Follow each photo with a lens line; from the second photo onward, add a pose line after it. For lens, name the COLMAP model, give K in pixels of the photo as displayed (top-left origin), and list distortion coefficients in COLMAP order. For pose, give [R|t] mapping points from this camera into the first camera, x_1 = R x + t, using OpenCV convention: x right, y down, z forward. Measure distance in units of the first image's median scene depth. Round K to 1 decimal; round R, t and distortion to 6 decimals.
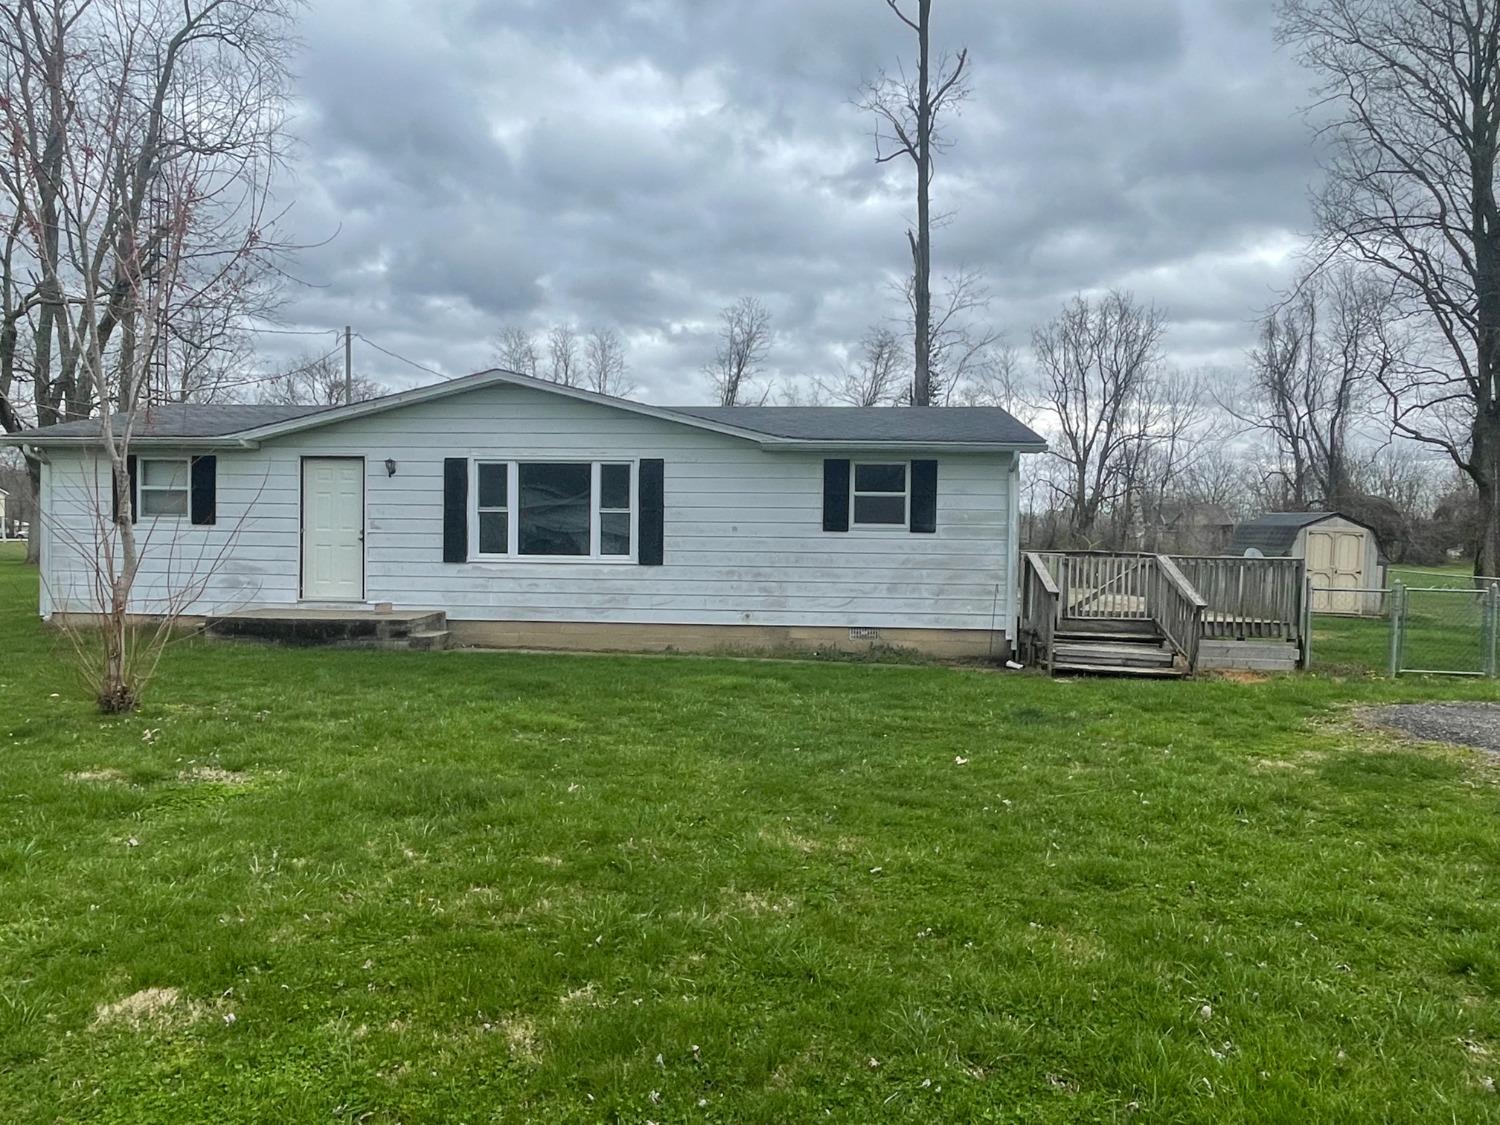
lens RADIAL K [[1094.2, 0, 746.1], [0, 1094.2, 557.3], [0, 0, 1]] dist [-0.007281, 0.000487]
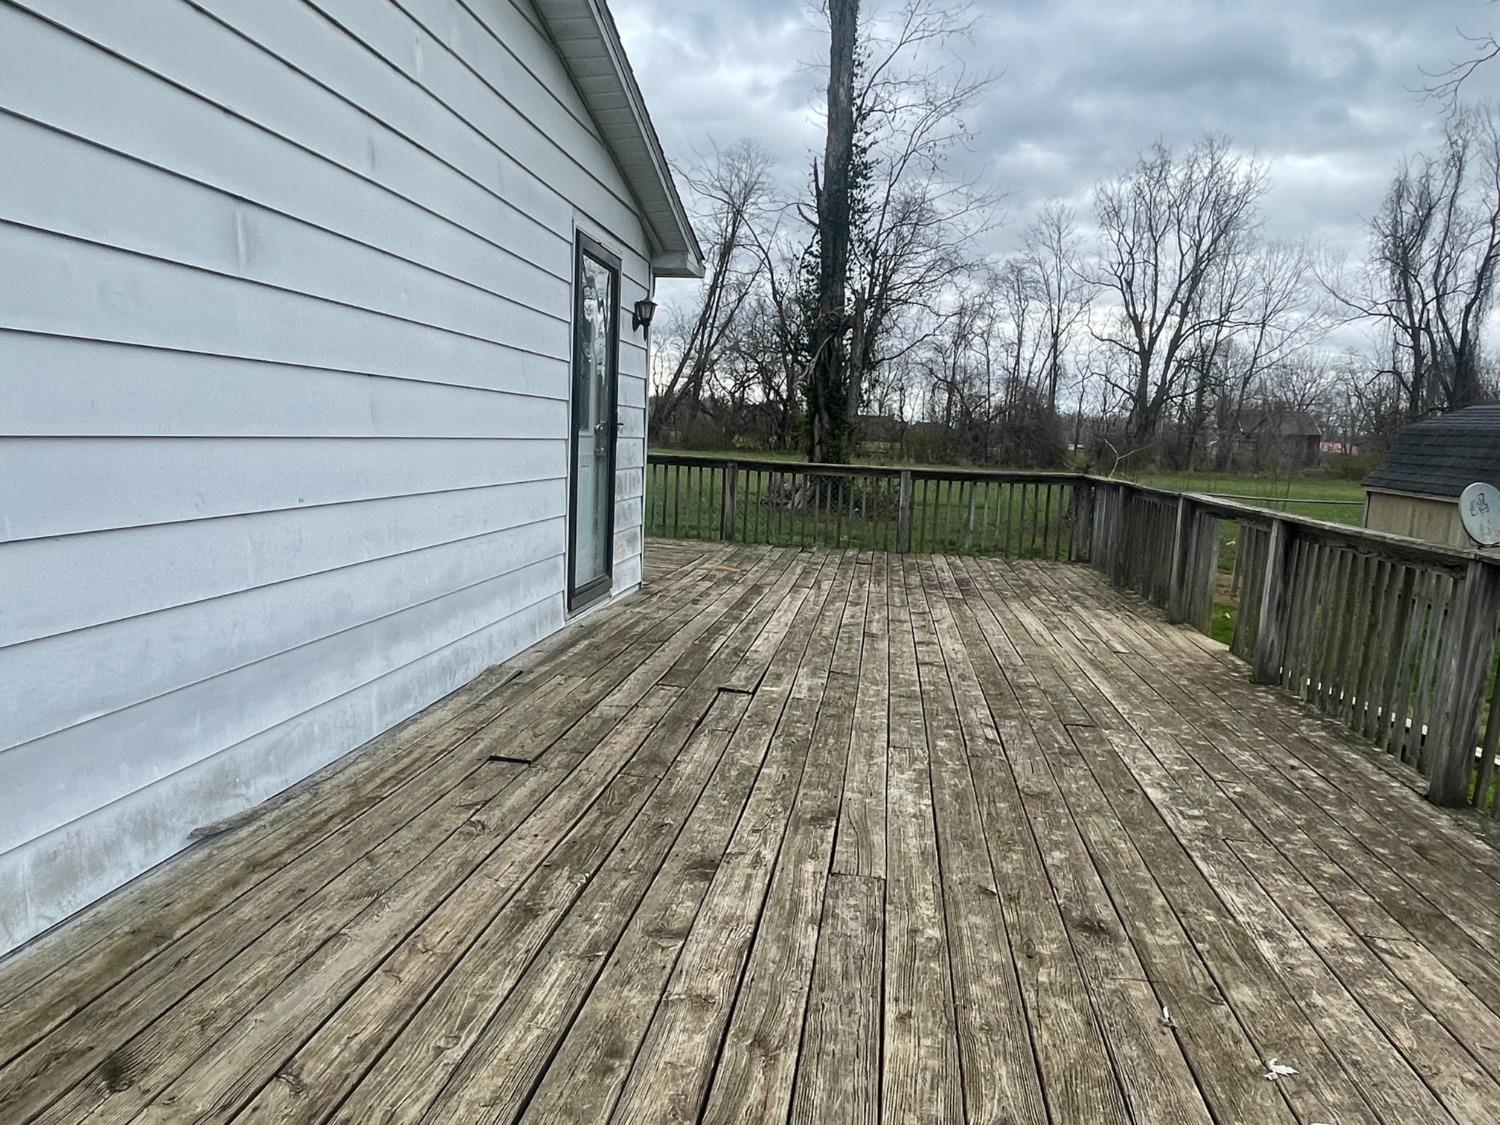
lens RADIAL K [[1067.8, 0, 747.1], [0, 1067.8, 594.3], [0, 0, 1]] dist [-0.002857, -0.003487]
pose [[0.997621, 0.037512, -0.057834, 0.349611], [-0.029647, 0.990898, 0.131313, -0.017369], [0.062234, -0.129286, 0.989652, 0.936291]]
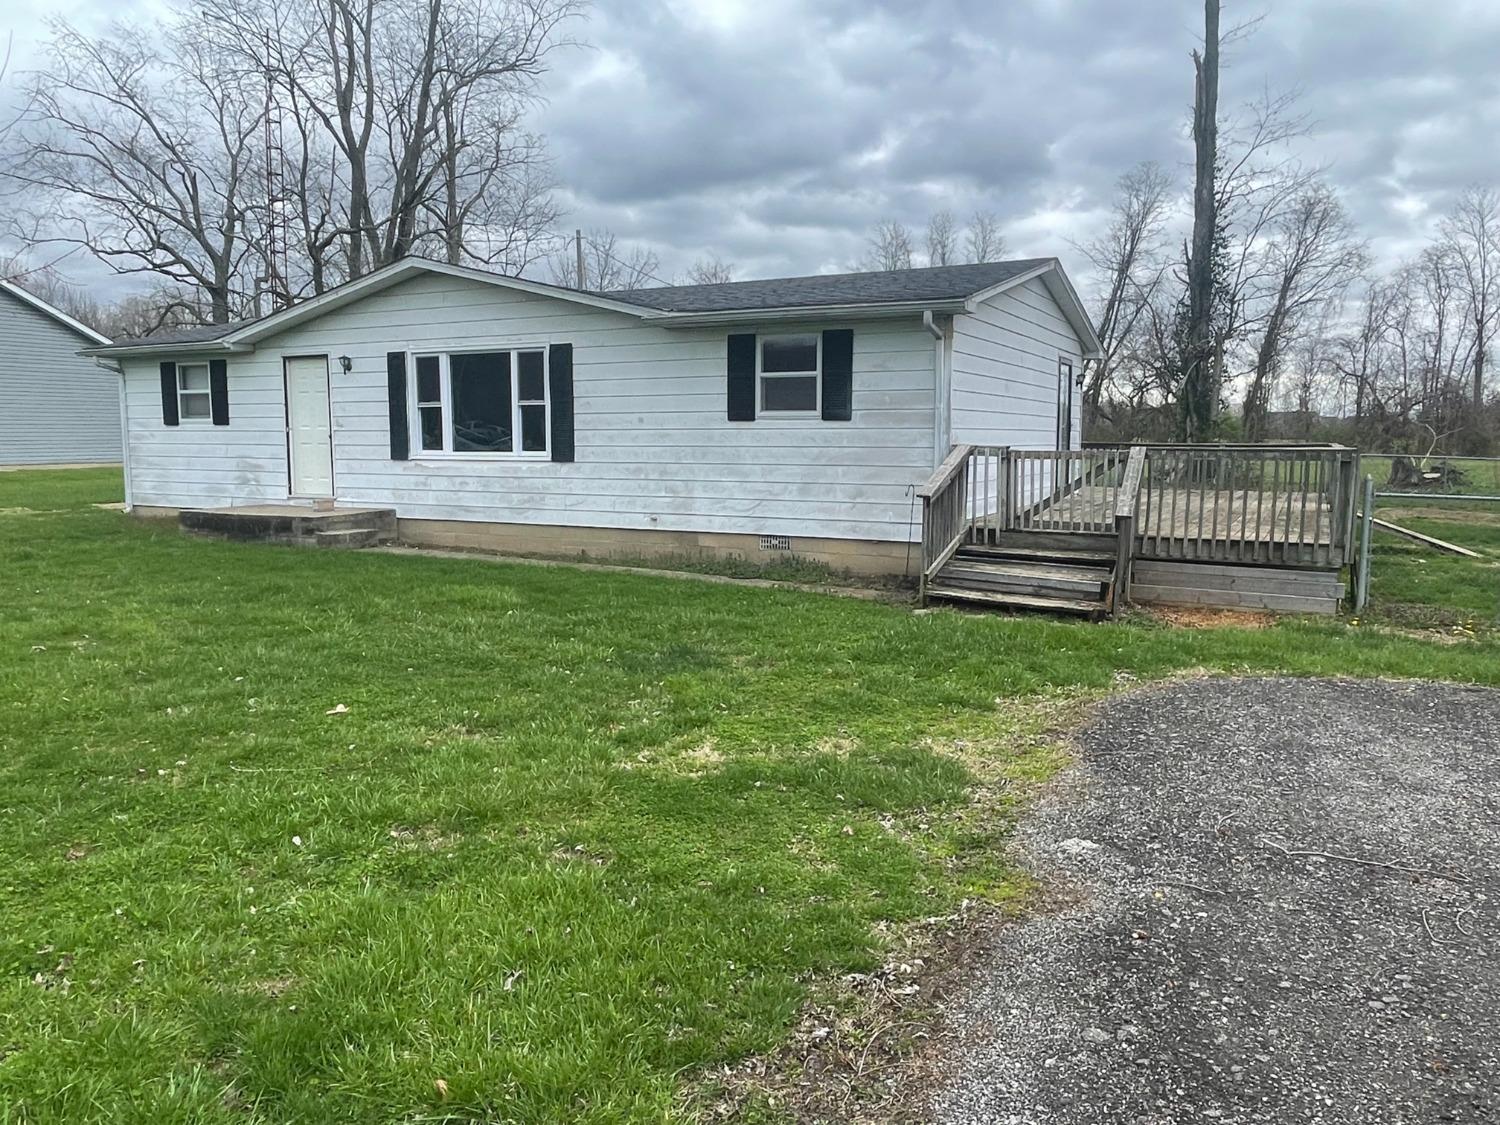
lens RADIAL K [[1094.2, 0, 755.1], [0, 1094.2, 563.6], [0, 0, 1]] dist [-0.007281, 0.000487]
pose [[0.917848, 0.034323, -0.395445, 0.418928], [0.003678, 0.995476, 0.094940, 0.005490], [0.396915, -0.088595, 0.913570, 0.220386]]
